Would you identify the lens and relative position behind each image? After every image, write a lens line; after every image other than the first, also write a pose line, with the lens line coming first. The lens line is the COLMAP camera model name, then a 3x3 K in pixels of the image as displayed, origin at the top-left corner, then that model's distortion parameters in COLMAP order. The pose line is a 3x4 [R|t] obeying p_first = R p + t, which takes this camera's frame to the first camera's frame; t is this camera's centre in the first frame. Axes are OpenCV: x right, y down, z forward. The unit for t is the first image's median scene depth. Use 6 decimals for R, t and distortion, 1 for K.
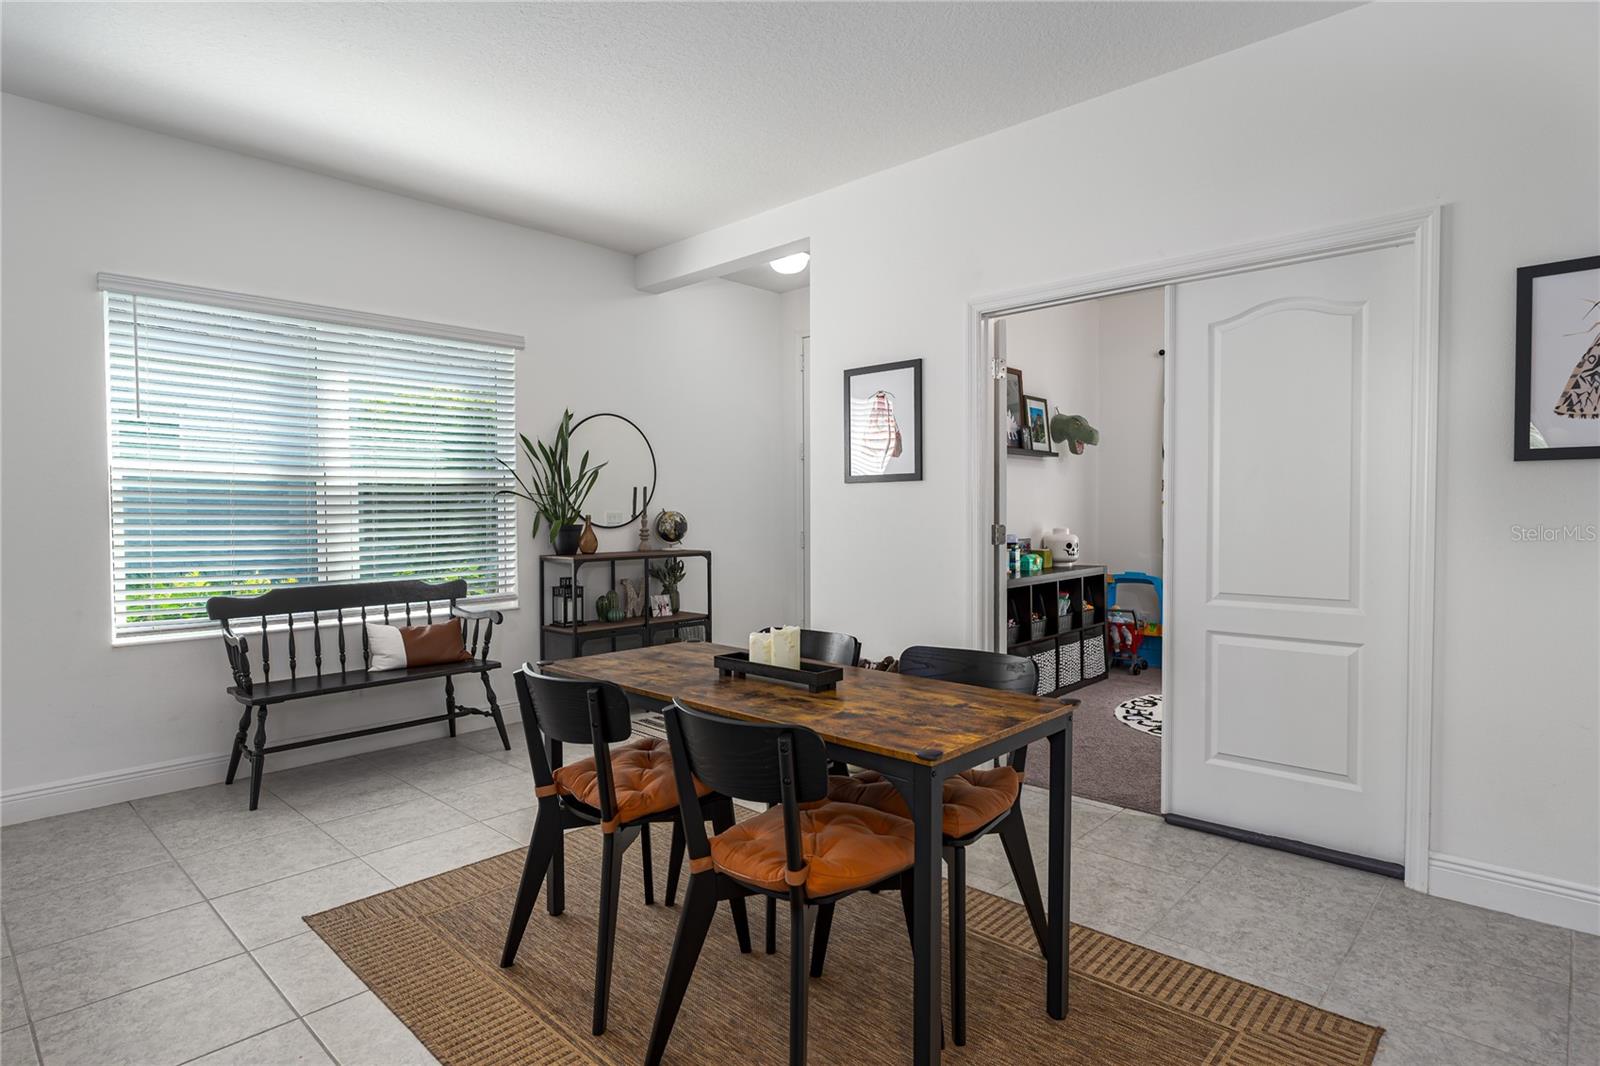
lens RADIAL K [[841.5, 0, 800.0], [0, 841.5, 533.0], [0, 0, 1]] dist [0.001368, 0.000656]
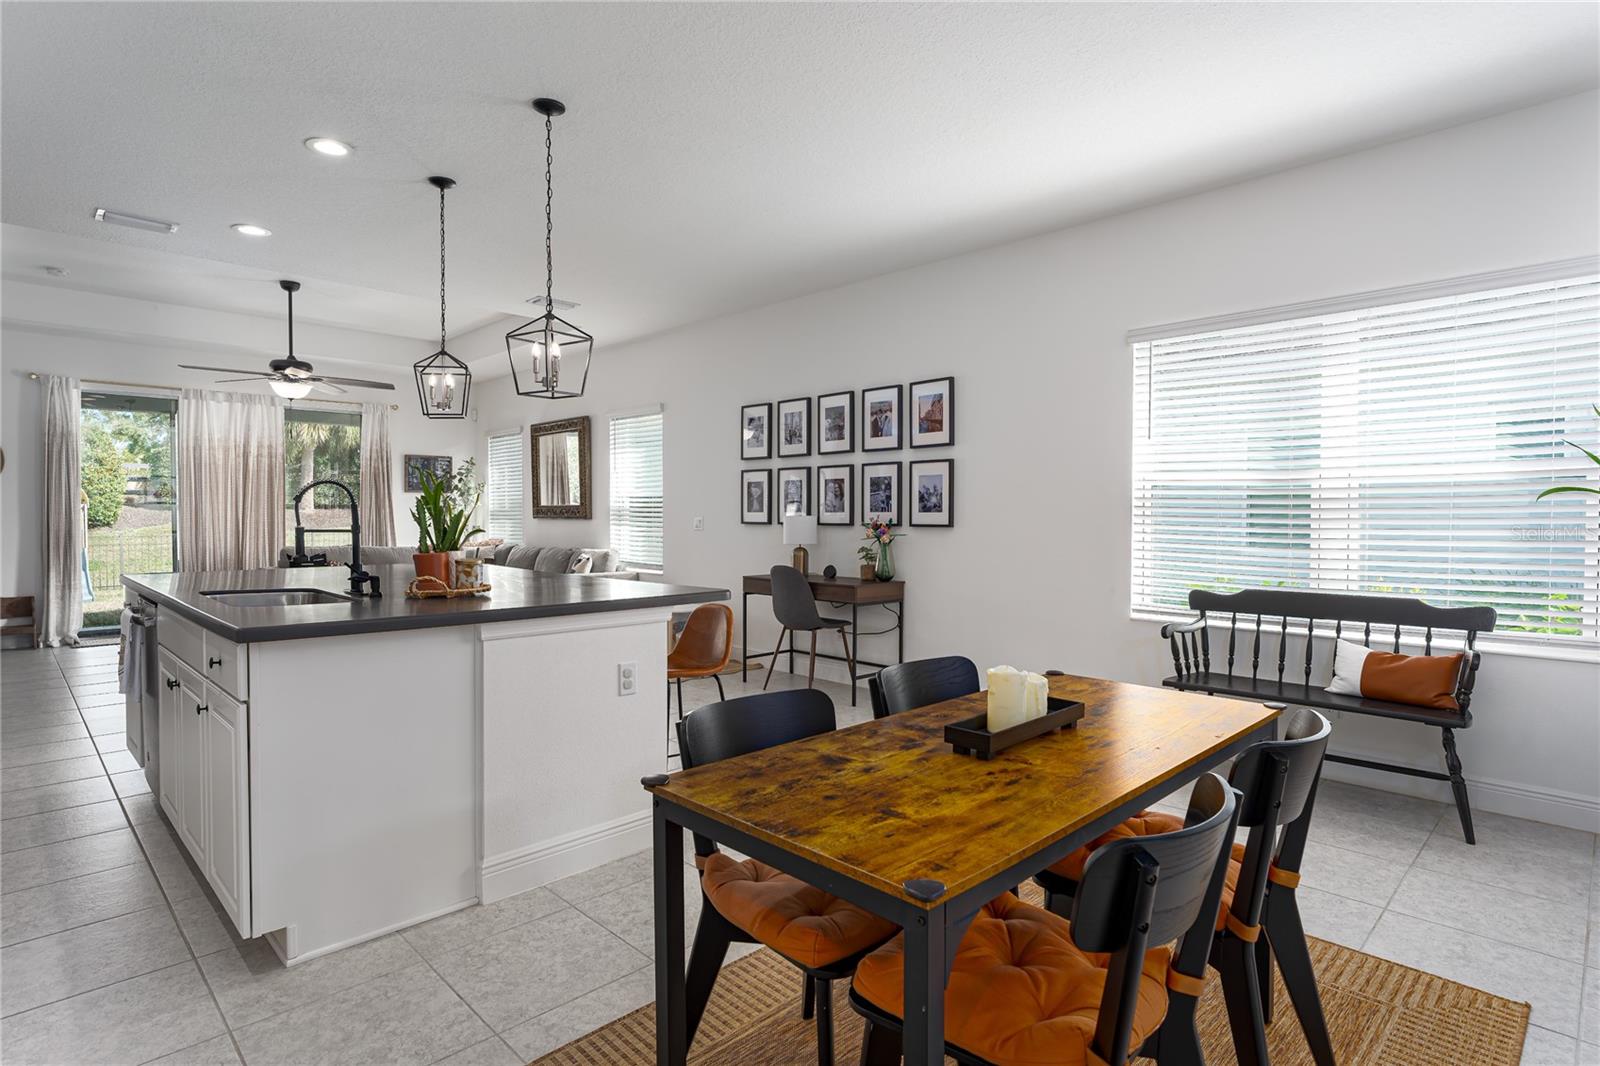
lens RADIAL K [[818.6, 0, 782.9], [0, 818.6, 532.0], [0, 0, 1]] dist [0.000256, 0.000725]
pose [[-0.049545, 0.027134, -0.998403, 0.404265], [-0.029201, 0.999164, 0.028603, -0.016073], [0.998345, 0.030571, -0.048711, 0.454084]]
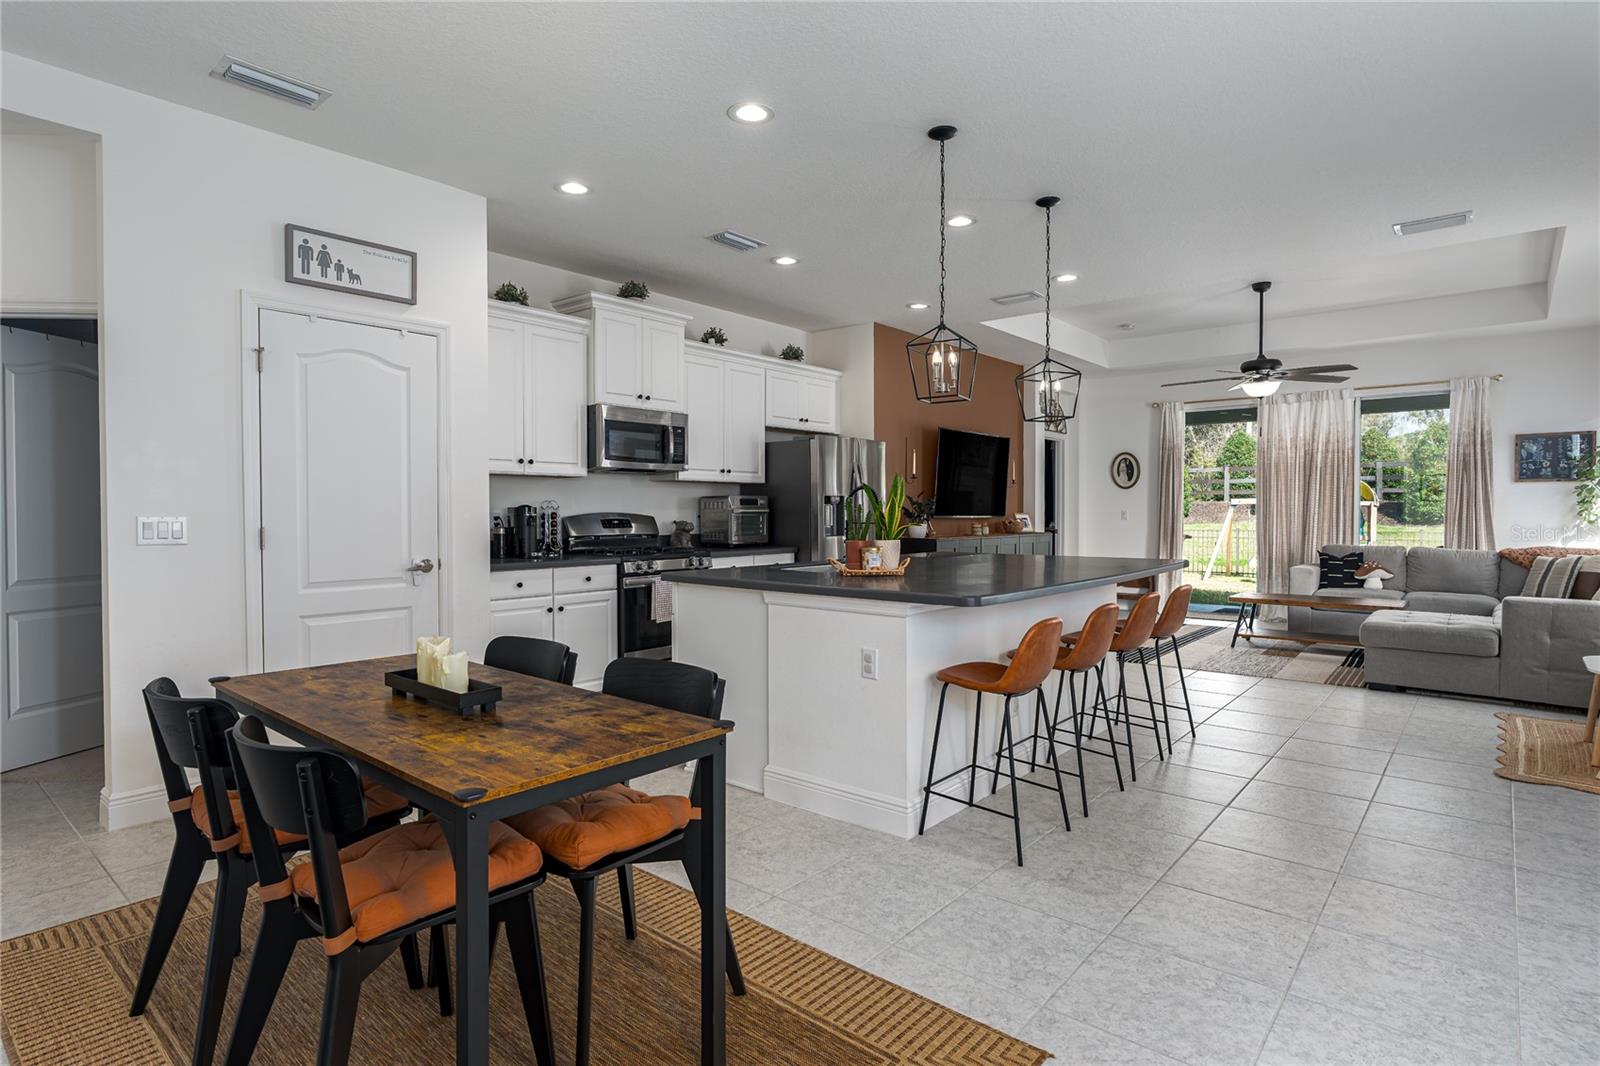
lens RADIAL K [[827.1, 0, 806.7], [0, 827.1, 529.2], [0, 0, 1]] dist [-0.004236, 0.000302]
pose [[-0.998338, 0.008509, -0.056999, -0.203905], [0.005627, 0.998706, 0.050545, -0.028649], [0.057355, 0.050140, -0.997094, 1.066099]]
